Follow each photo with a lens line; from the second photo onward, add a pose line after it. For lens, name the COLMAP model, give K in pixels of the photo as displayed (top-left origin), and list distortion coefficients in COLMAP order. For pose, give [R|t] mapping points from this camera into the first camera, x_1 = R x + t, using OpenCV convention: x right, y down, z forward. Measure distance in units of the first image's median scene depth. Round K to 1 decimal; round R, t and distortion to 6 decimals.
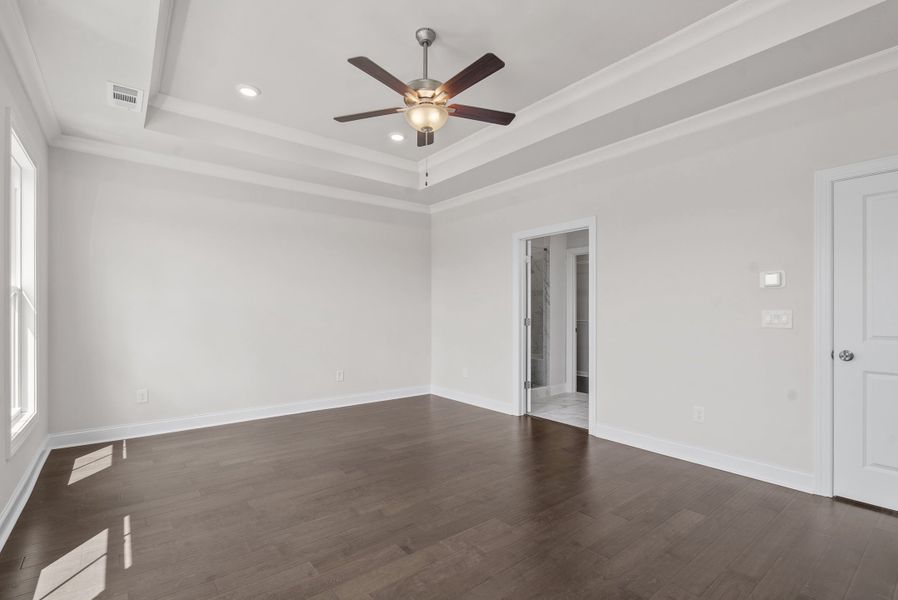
lens RADIAL K [[418.5, 0, 448.6], [0, 418.5, 309.0], [0, 0, 1]] dist [-0.003669, -0.000482]
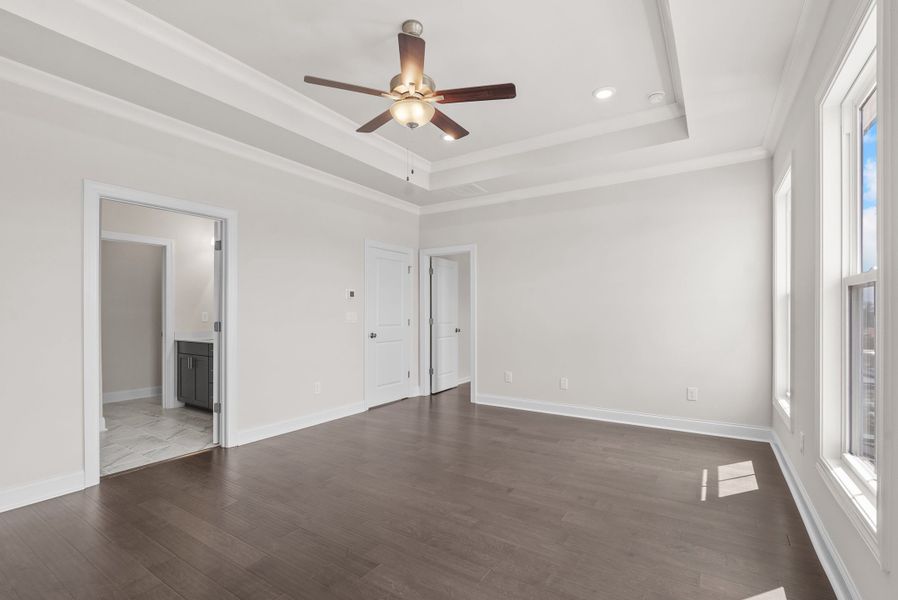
lens RADIAL K [[418.5, 0, 442.1], [0, 418.5, 313.3], [0, 0, 1]] dist [-0.003669, -0.000482]
pose [[-0.316915, 0.002728, 0.948450, -1.118665], [-0.004374, 0.999981, -0.004338, 0.013038], [-0.948444, -0.005523, -0.316897, 1.402095]]
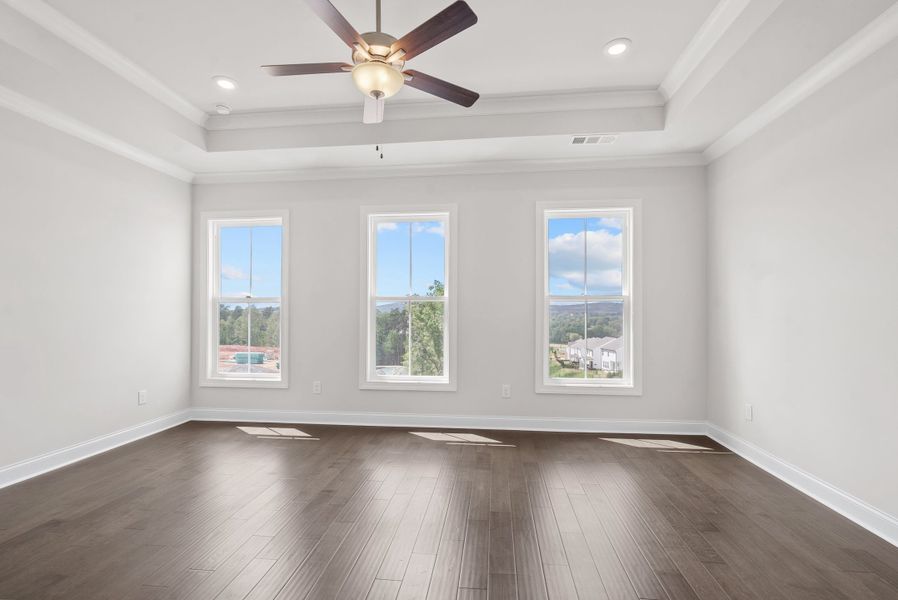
lens RADIAL K [[418.5, 0, 452.3], [0, 418.5, 302.9], [0, 0, 1]] dist [-0.003669, -0.000482]
pose [[-0.700460, -0.007836, -0.713649, 0.494616], [0.007488, 0.999804, -0.018328, -0.003589], [0.713652, -0.018182, -0.700264, 1.925177]]
